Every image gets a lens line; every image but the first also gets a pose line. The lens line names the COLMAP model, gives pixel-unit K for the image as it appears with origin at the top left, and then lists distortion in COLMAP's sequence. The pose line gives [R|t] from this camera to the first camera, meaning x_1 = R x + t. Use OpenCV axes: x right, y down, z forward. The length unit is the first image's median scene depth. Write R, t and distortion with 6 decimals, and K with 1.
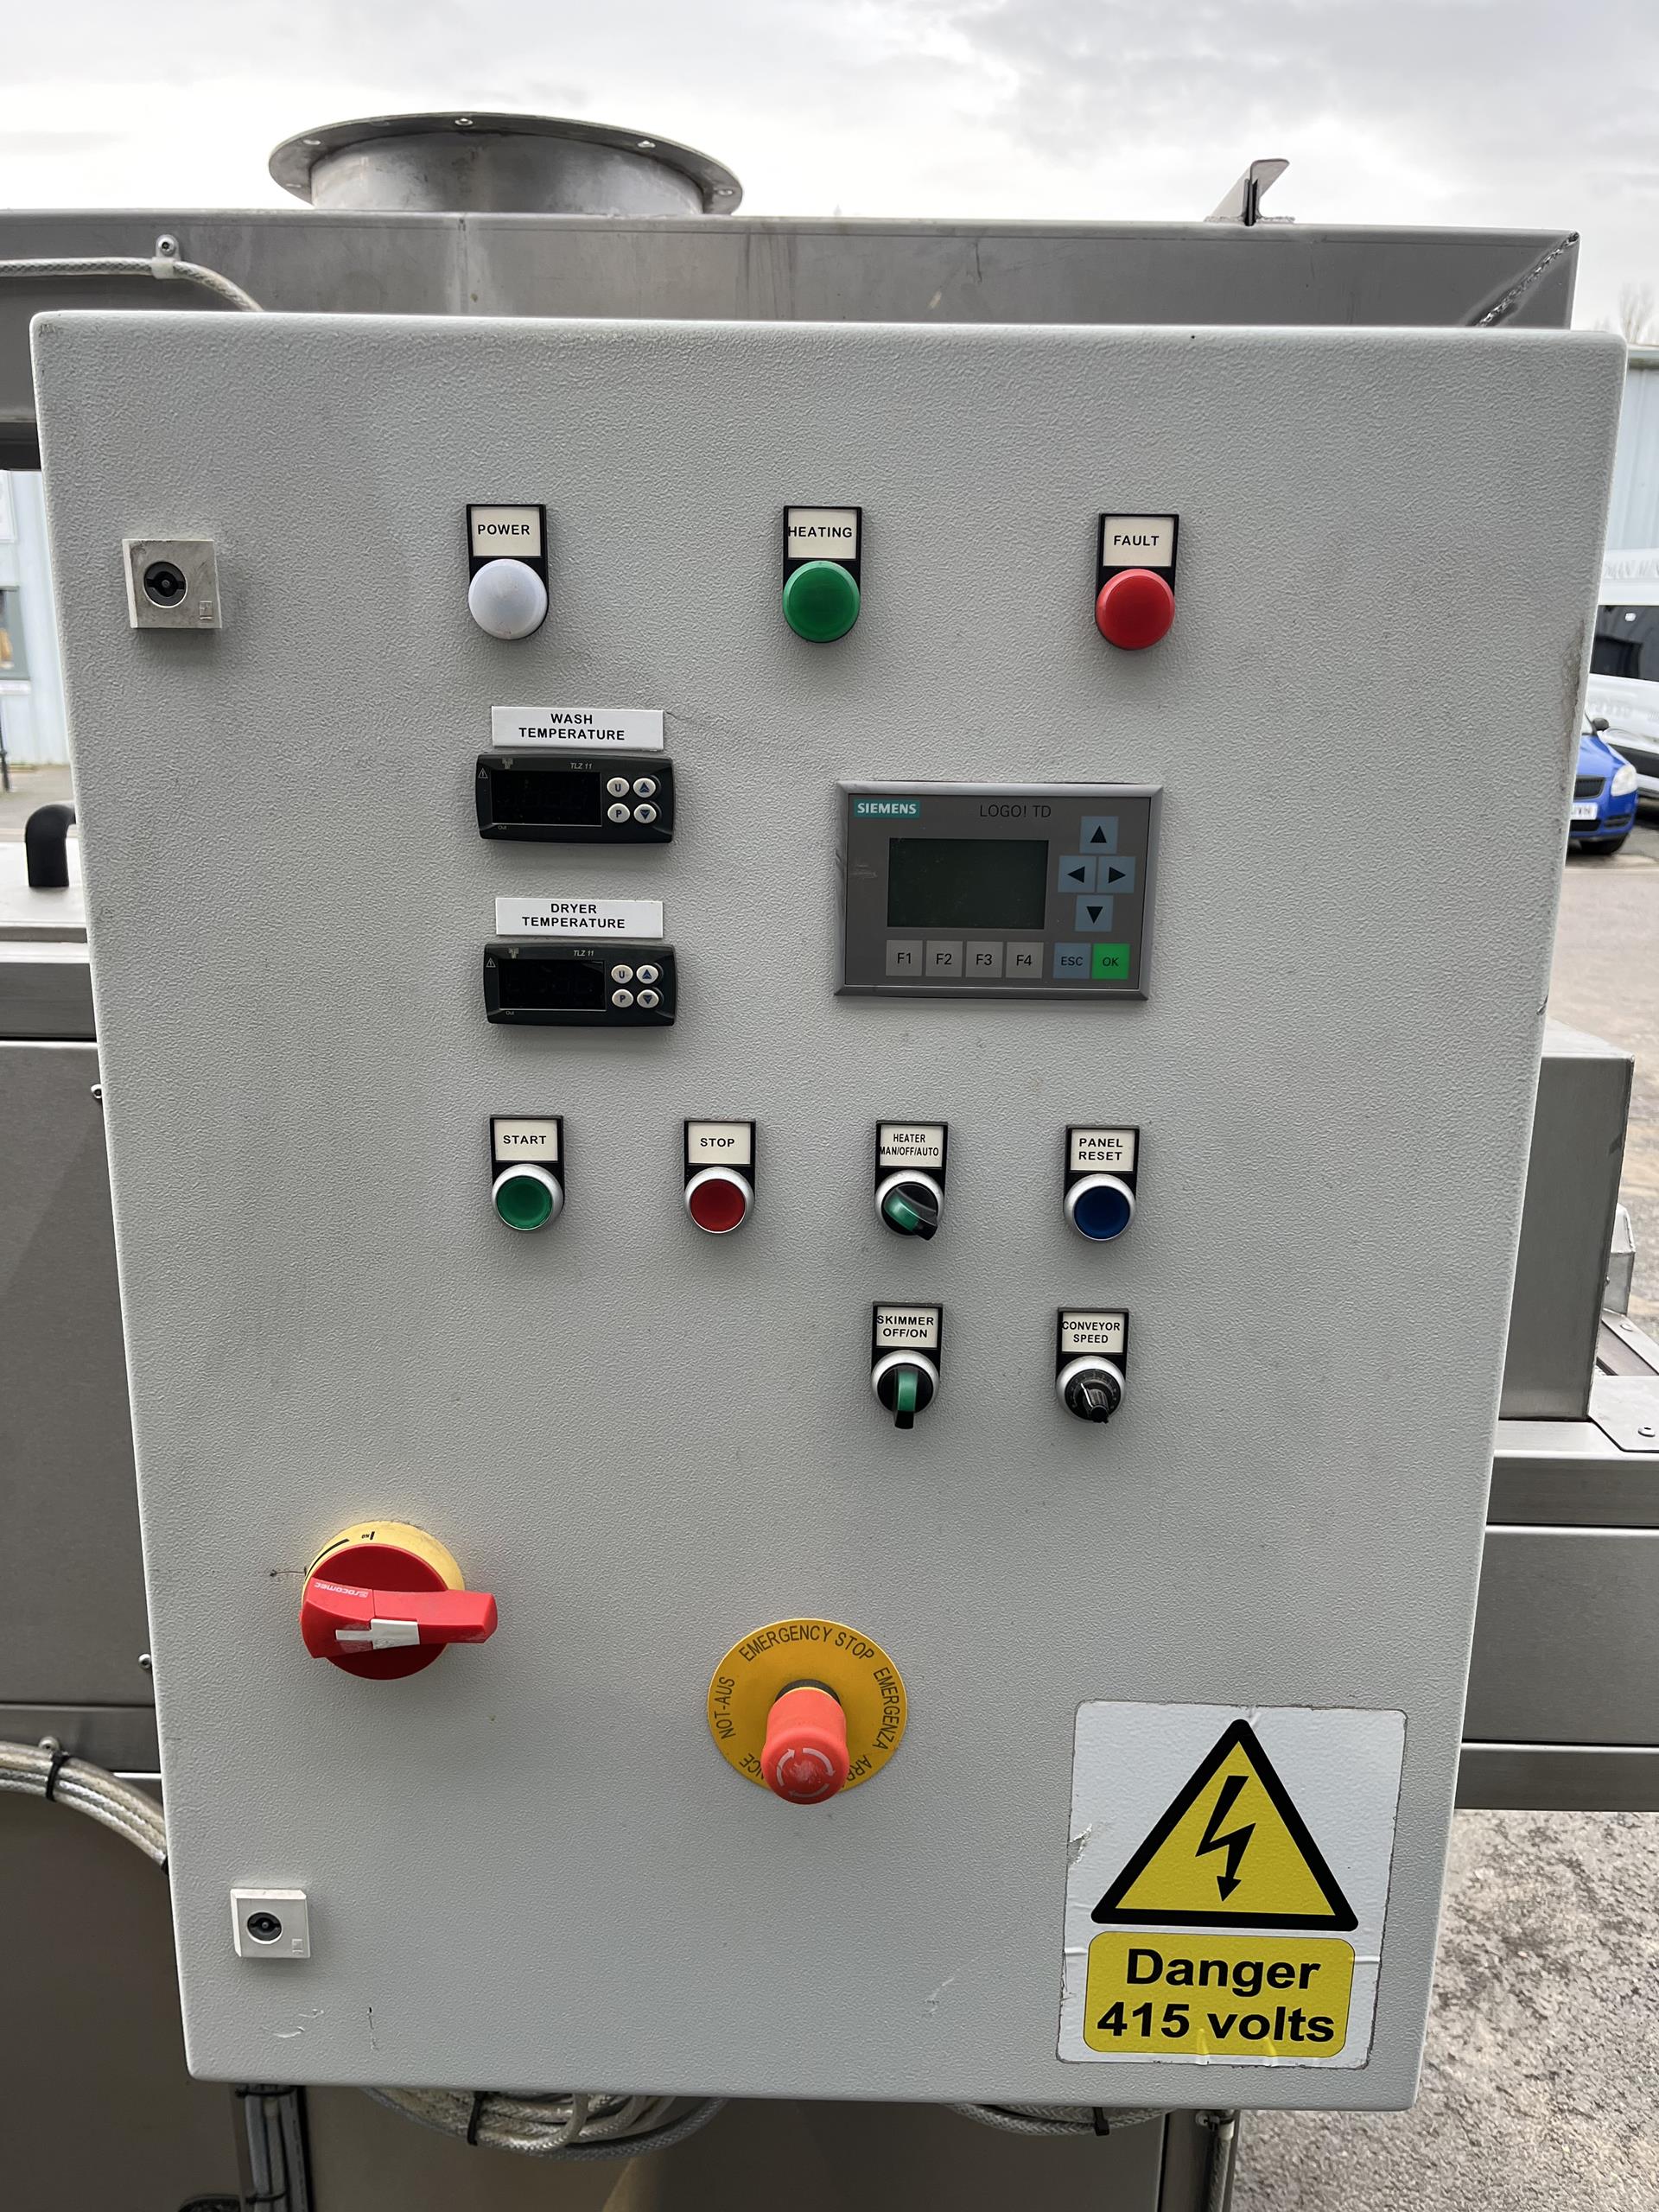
lens RADIAL K [[1702.8, 0, 829.5], [0, 1702.8, 1106.0], [0, 0, 1]] dist [0.090848, -0.169892]
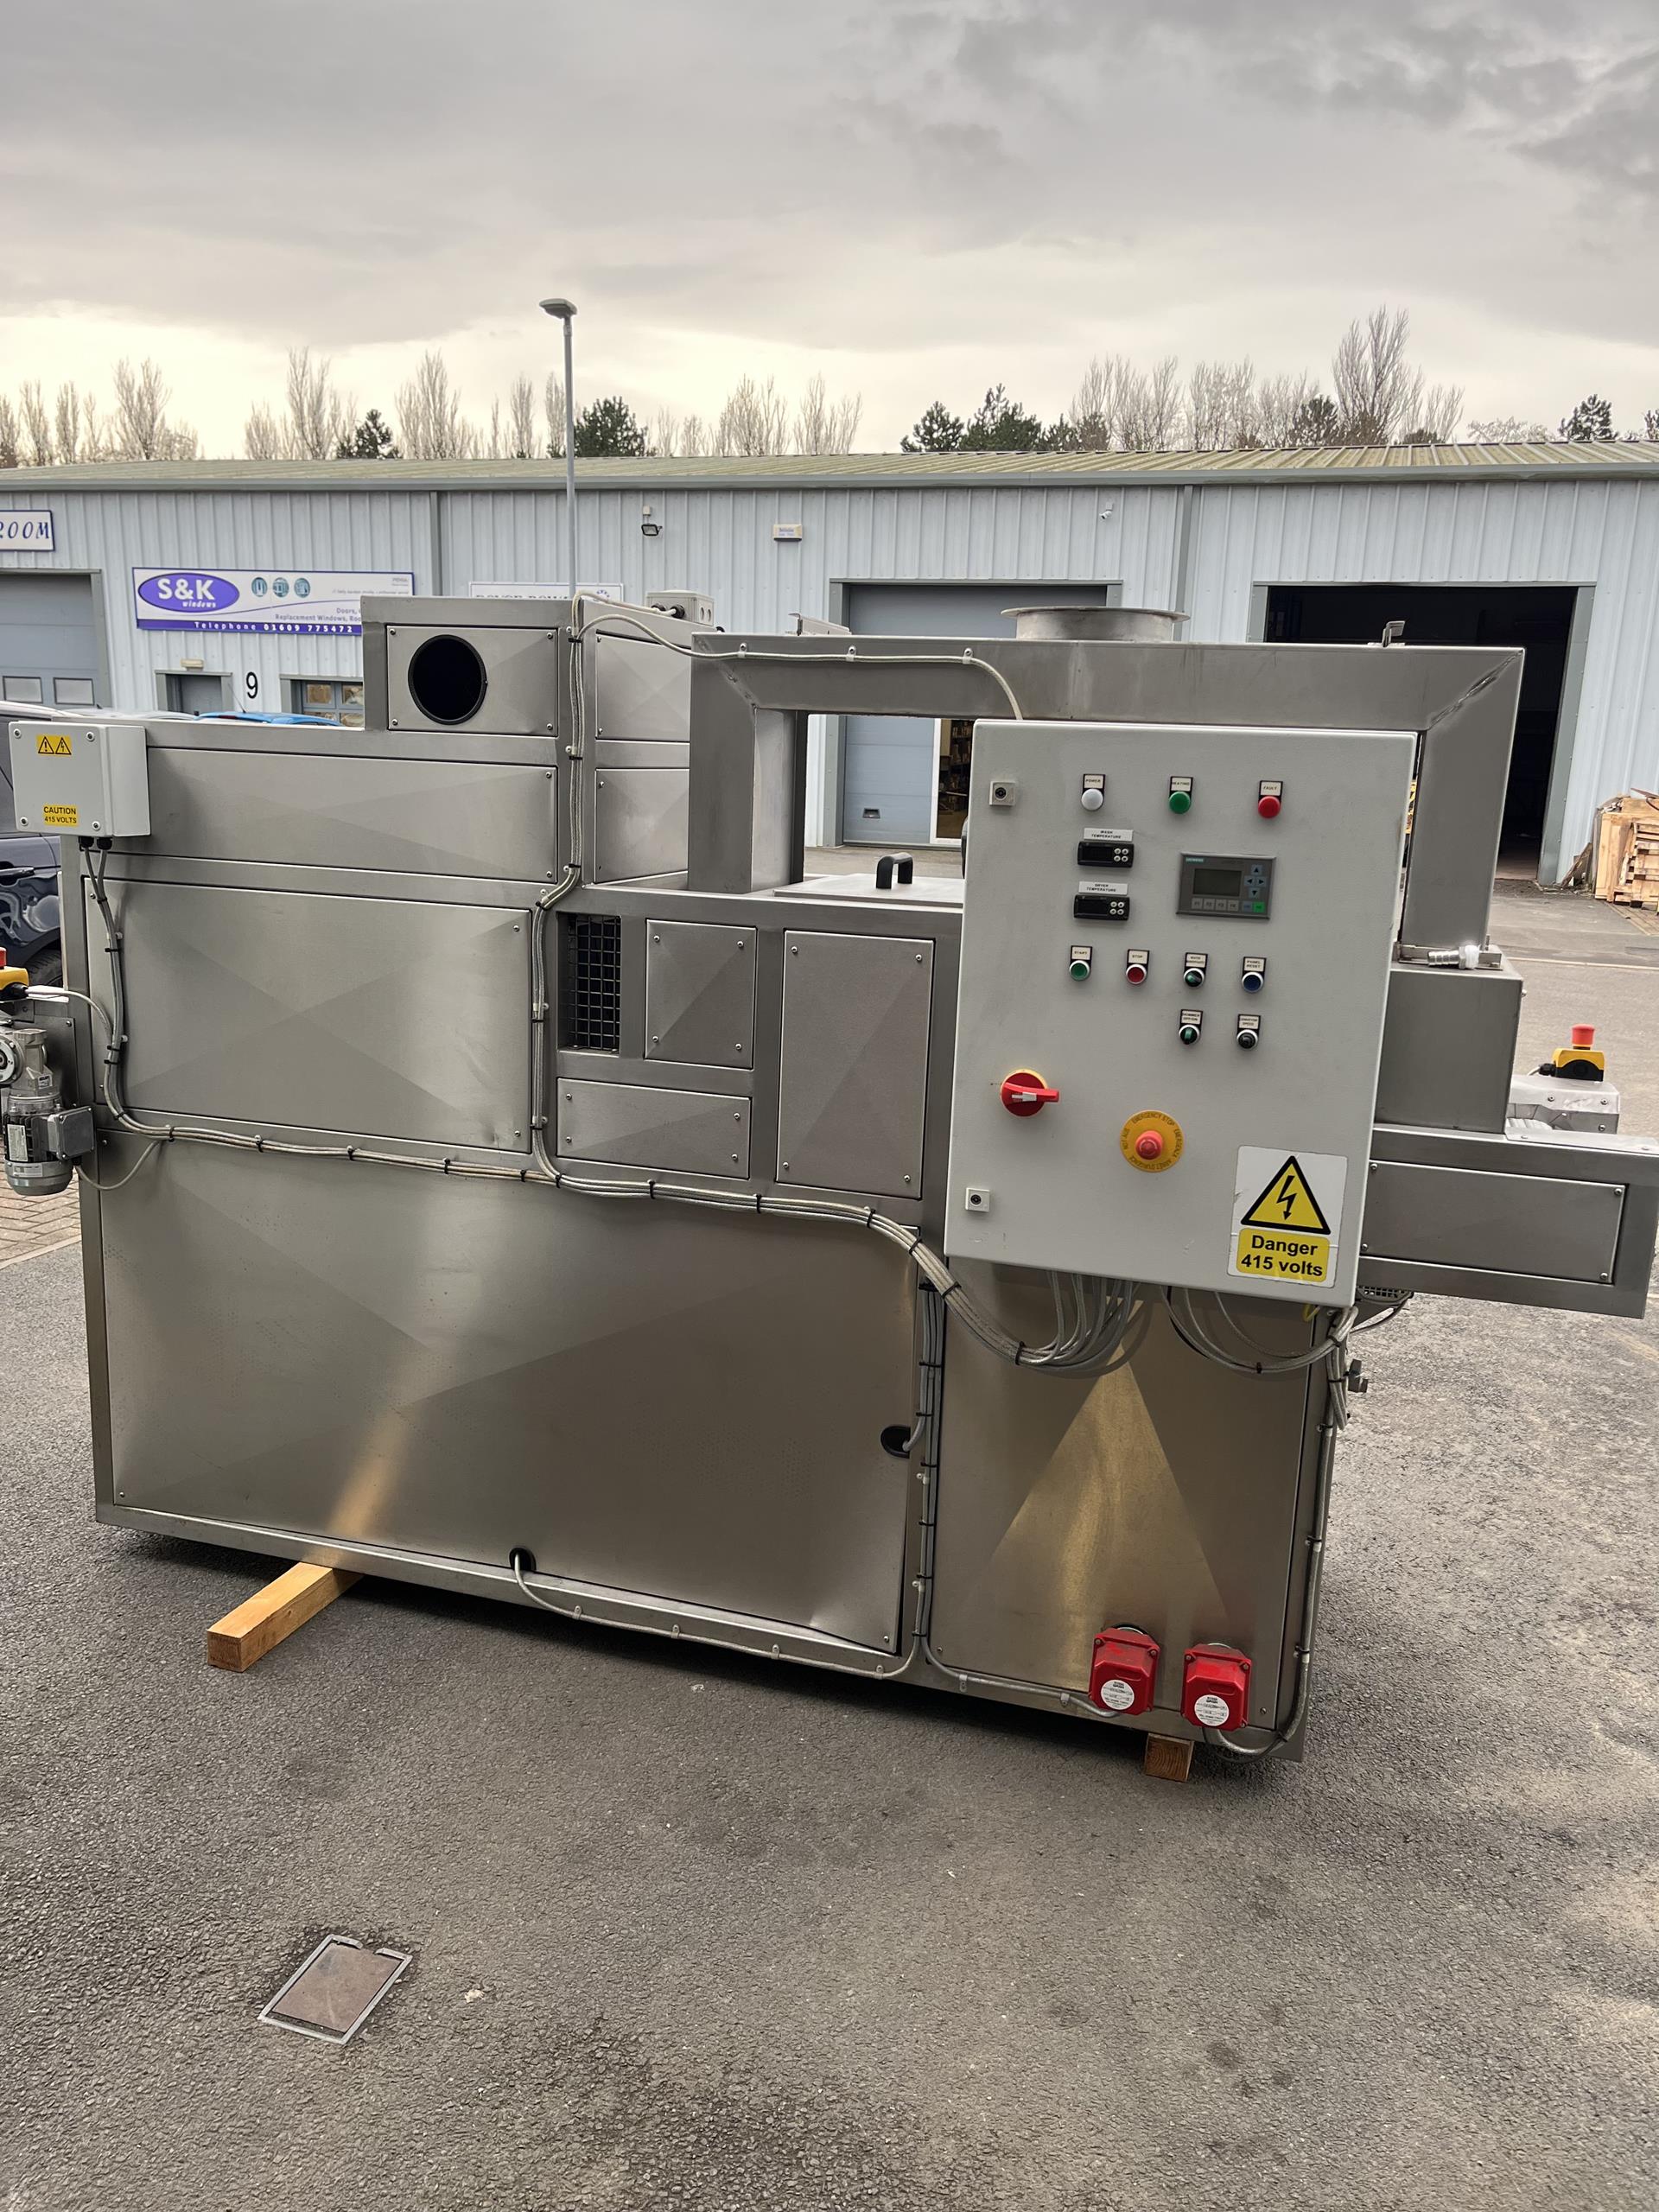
lens RADIAL K [[1702.8, 0, 829.5], [0, 1702.8, 1106.0], [0, 0, 1]] dist [0.090848, -0.169892]
pose [[0.959078, 0.079400, -0.271781, 0.286112], [-0.093885, 0.994751, -0.040693, 0.499781], [0.267124, 0.064544, 0.961498, -2.349523]]
